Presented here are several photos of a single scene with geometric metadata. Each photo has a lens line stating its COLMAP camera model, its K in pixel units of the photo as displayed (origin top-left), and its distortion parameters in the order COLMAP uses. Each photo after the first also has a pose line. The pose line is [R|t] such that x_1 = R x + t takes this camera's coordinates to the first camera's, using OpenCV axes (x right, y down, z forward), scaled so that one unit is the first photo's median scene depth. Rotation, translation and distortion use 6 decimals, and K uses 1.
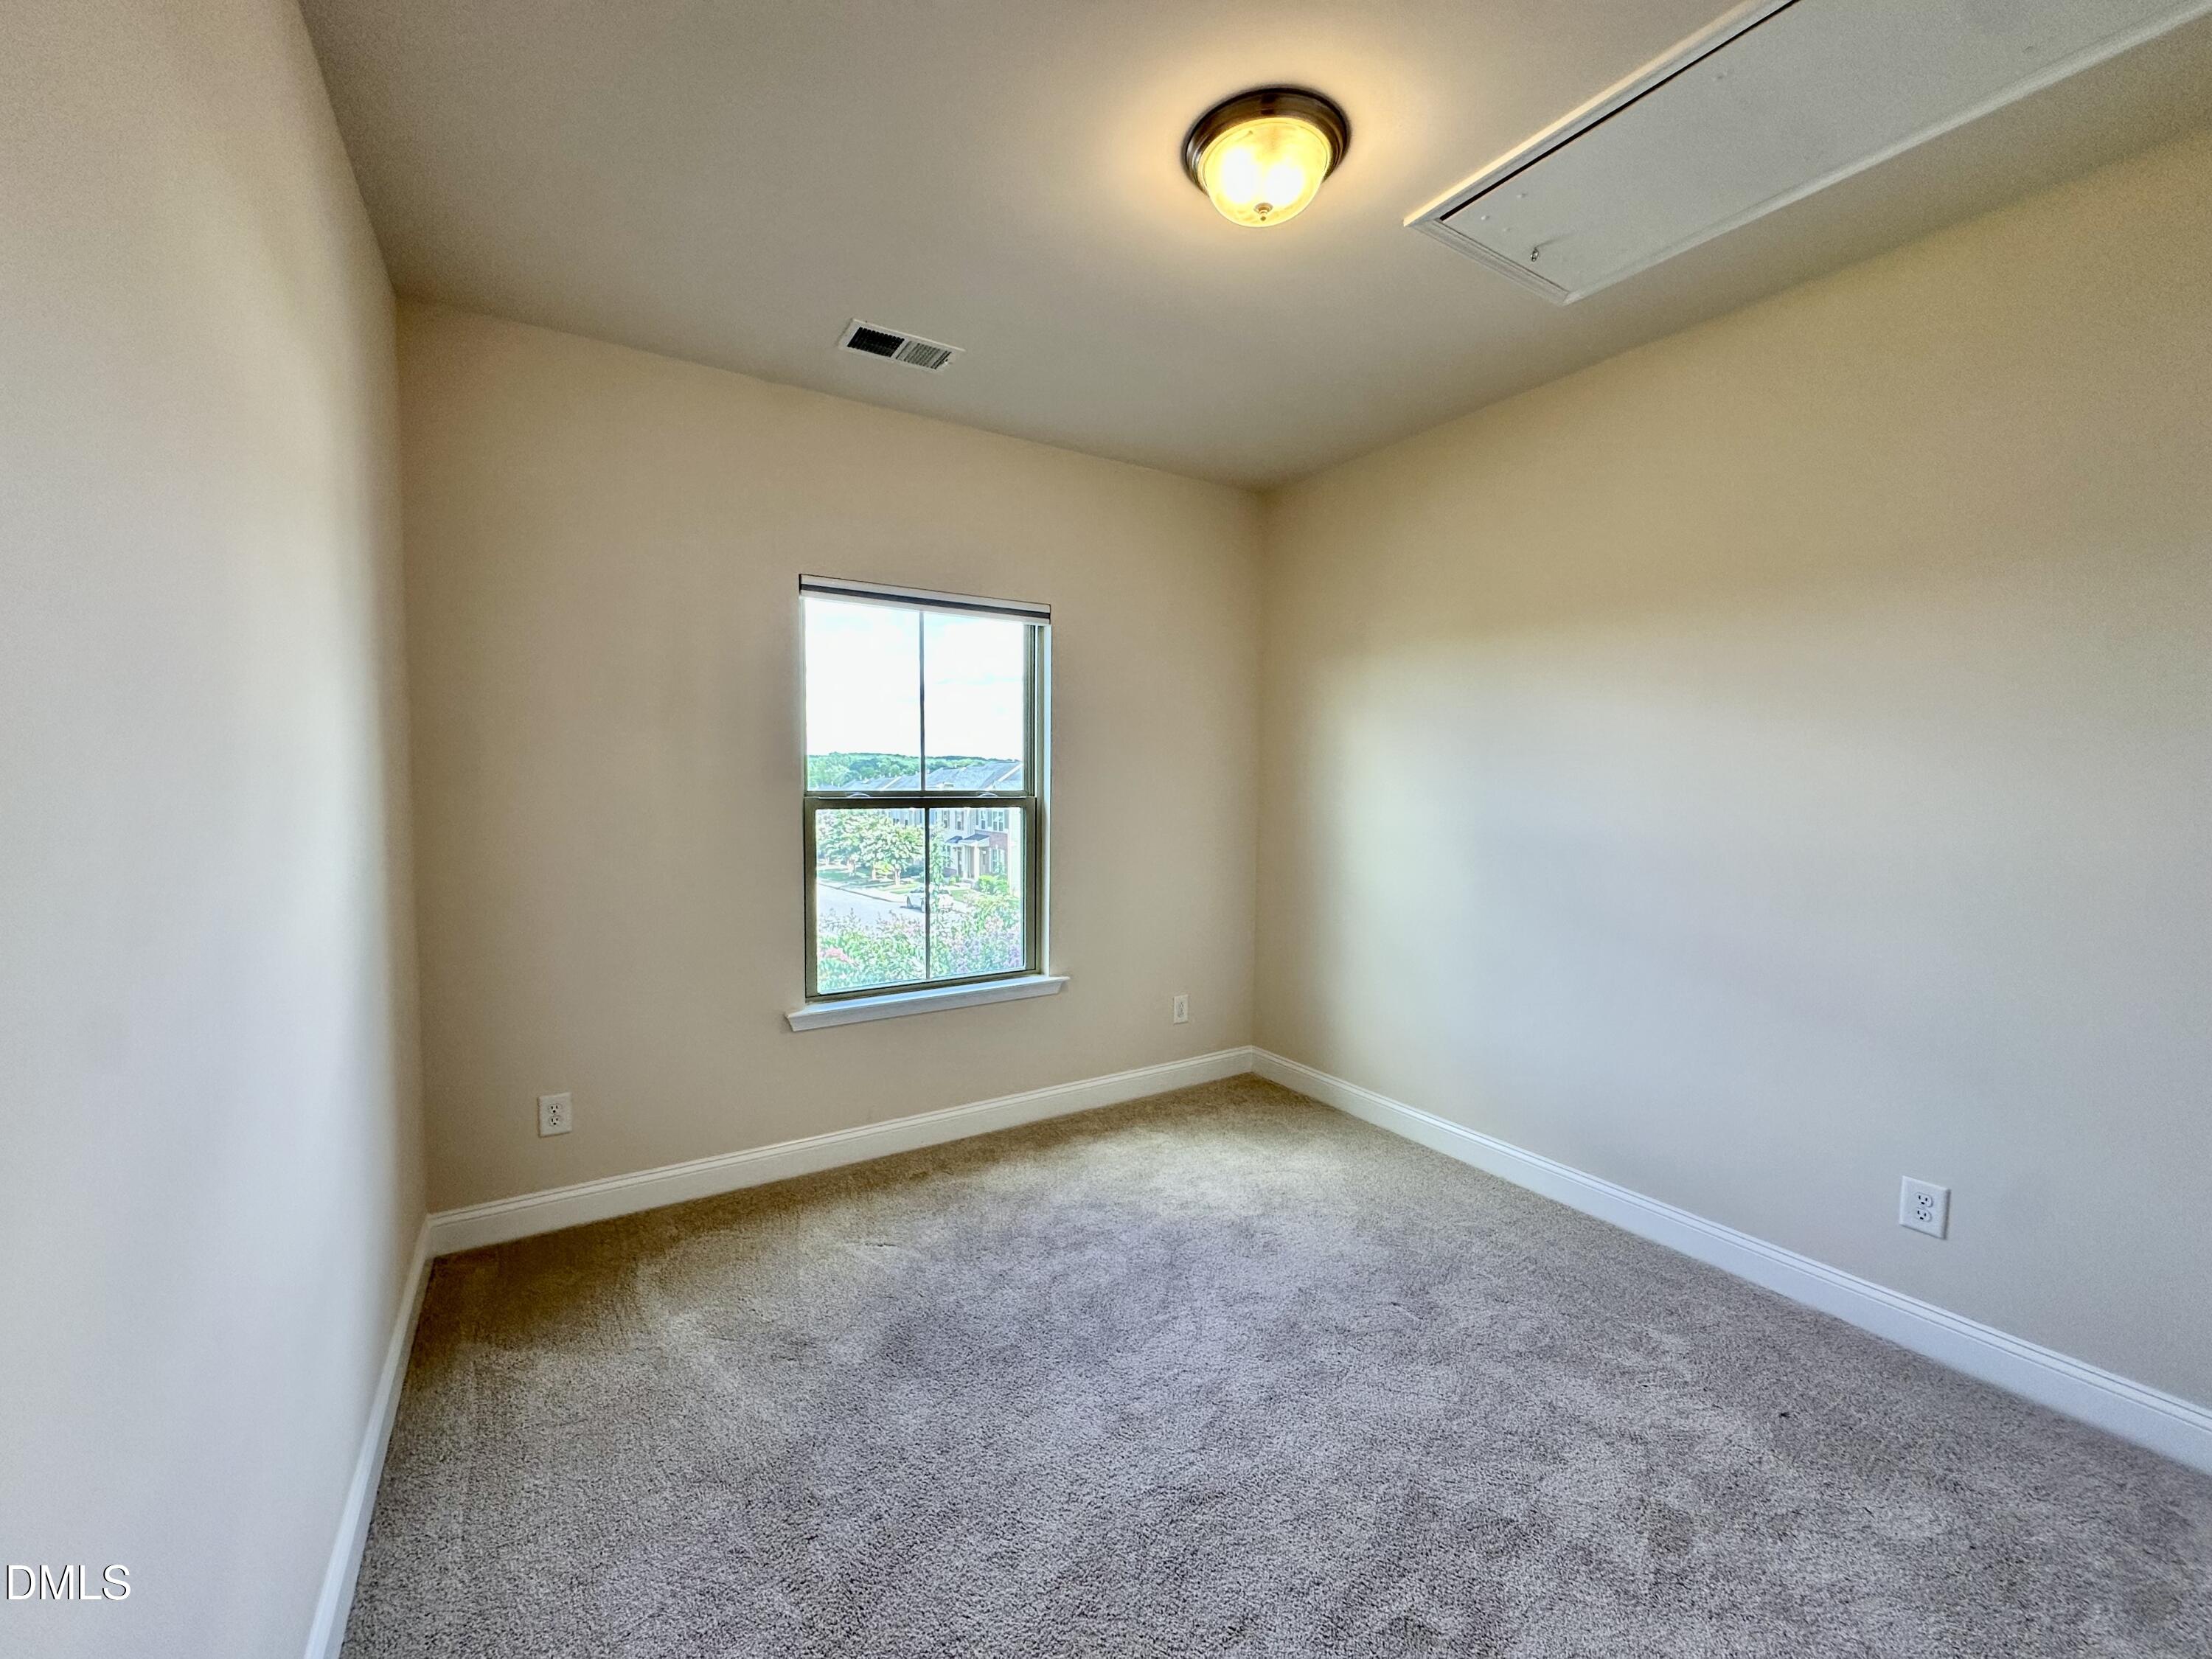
lens RADIAL K [[884.0, 0, 1109.1], [0, 884.0, 849.0], [0, 0, 1]] dist [-0.000838, 0.000066]
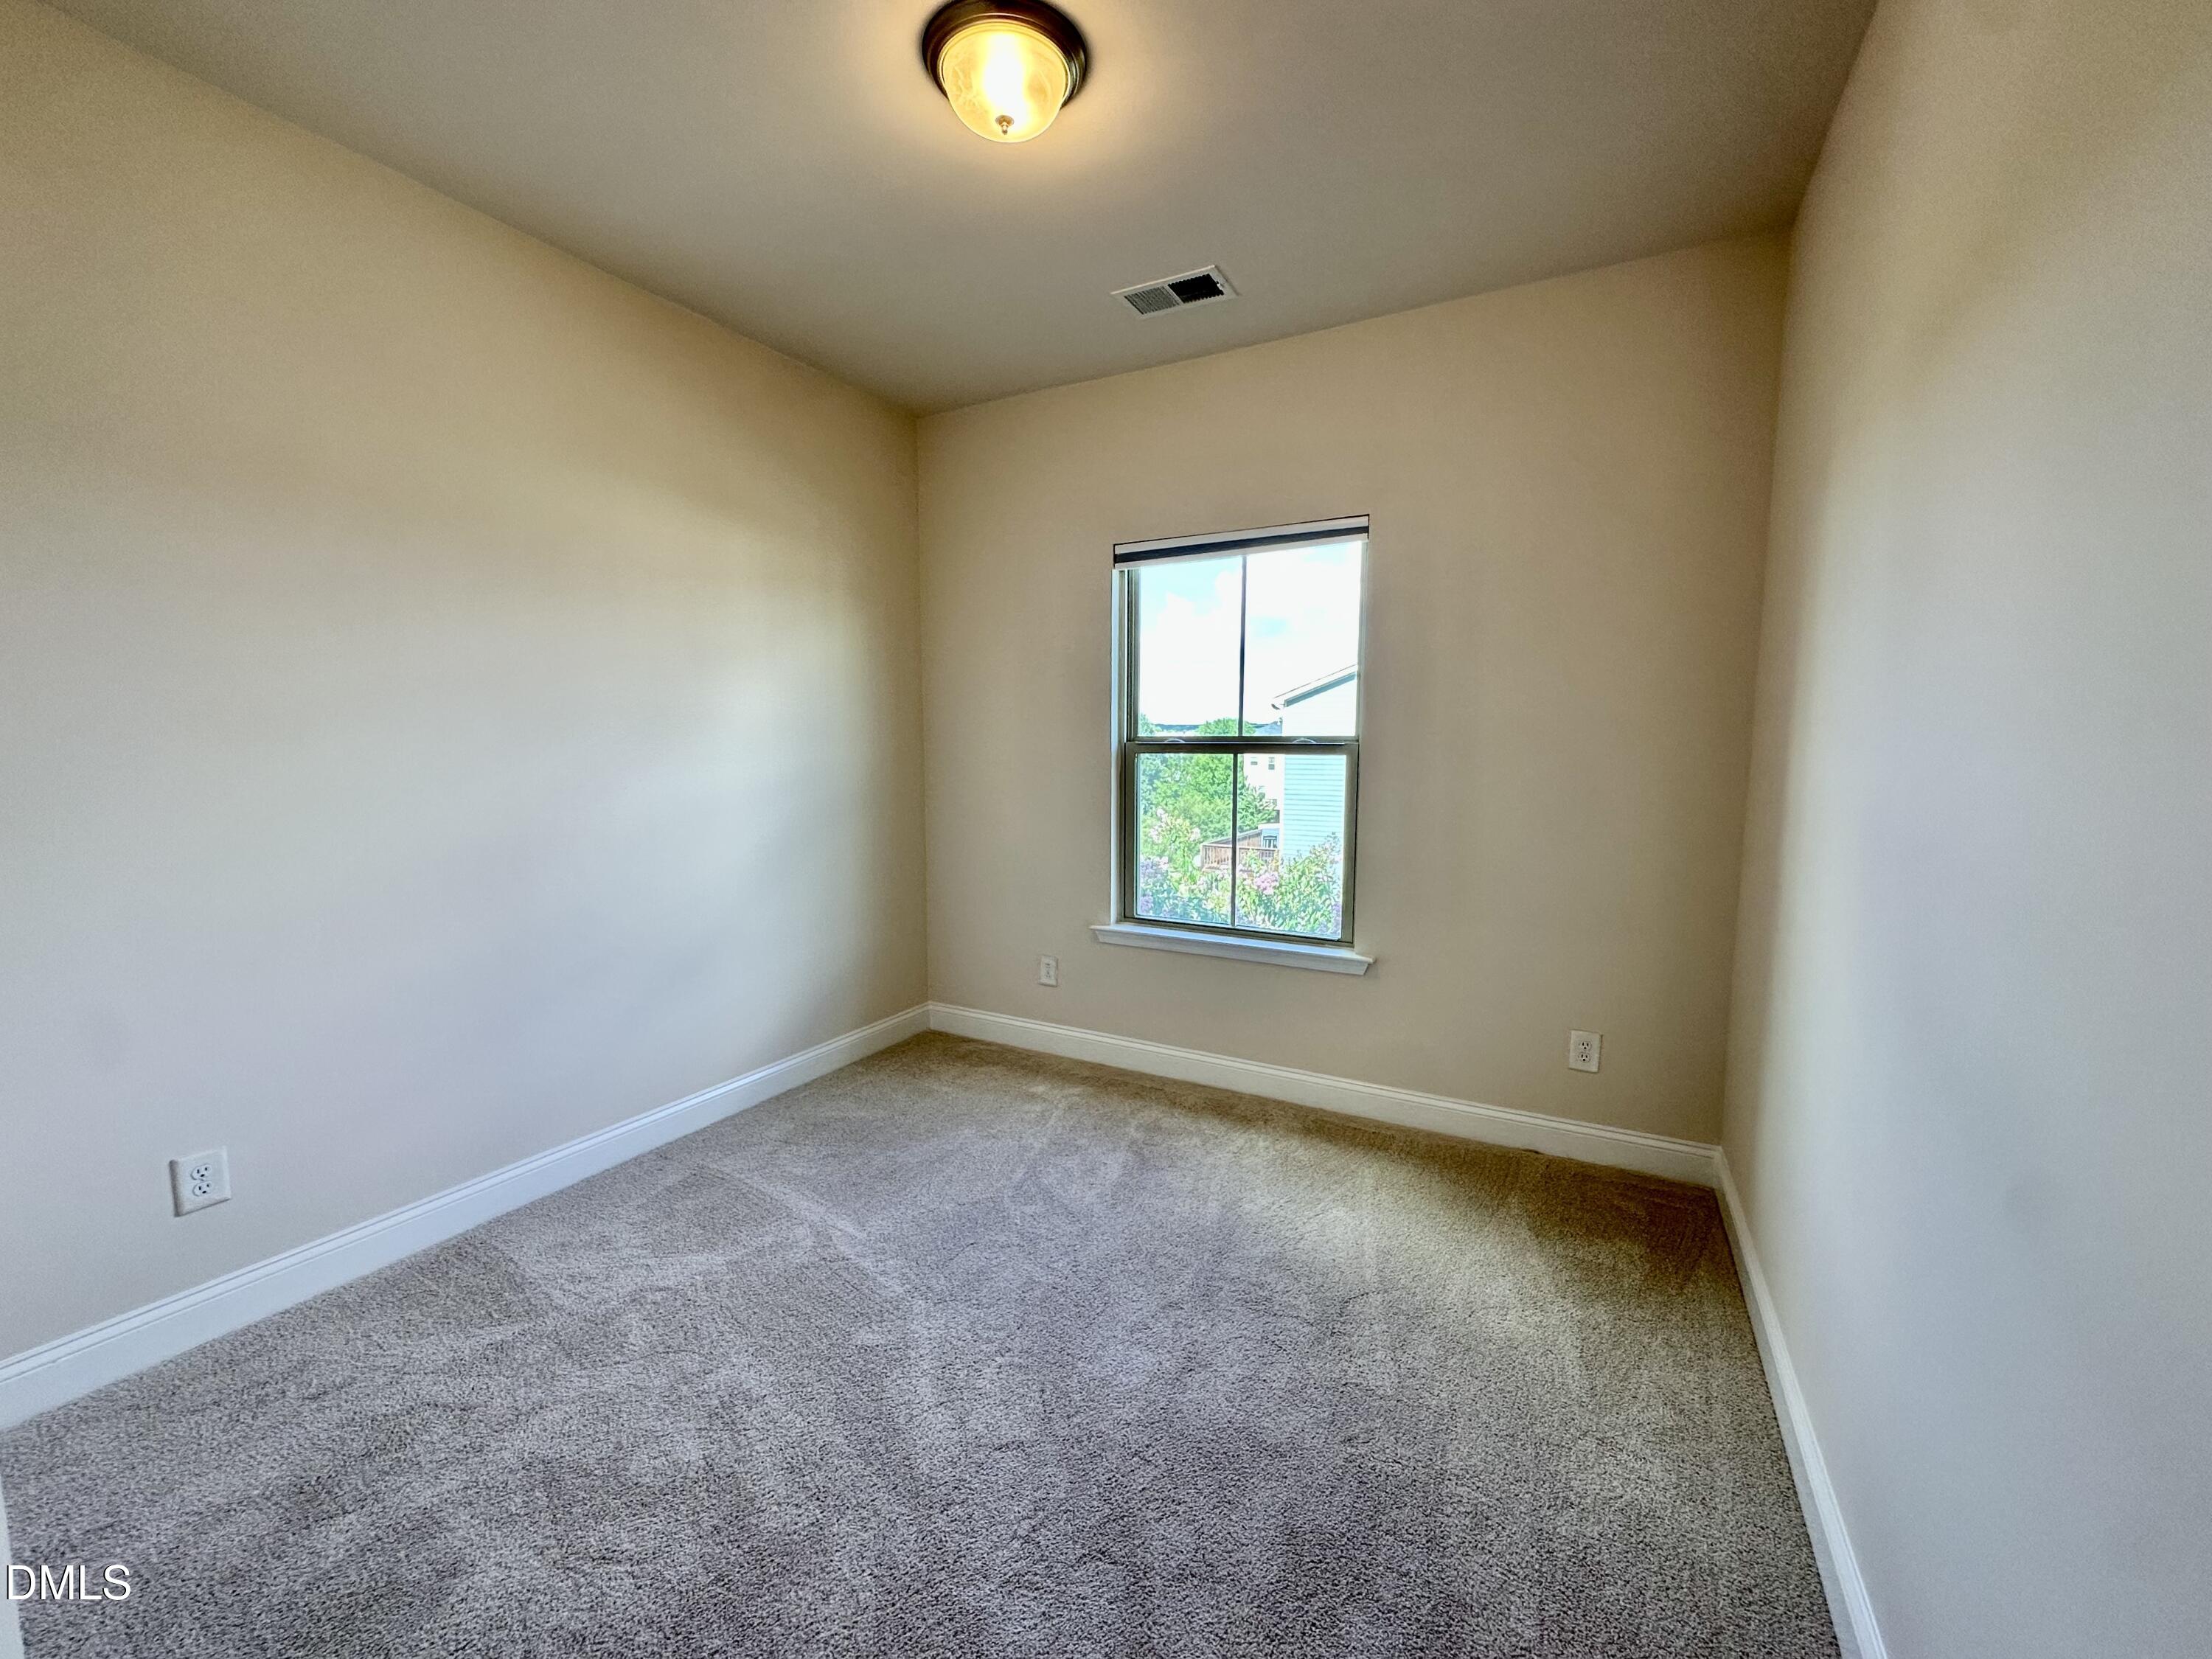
lens RADIAL K [[883.8, 0, 1102.4], [0, 883.8, 831.3], [0, 0, 1]] dist [-0.002549, 0.000393]
pose [[0.470120, 0.095081, -0.877466, 0.597505], [-0.059028, 0.995342, 0.076229, -0.026205], [0.880627, 0.015958, 0.473542, 0.398509]]
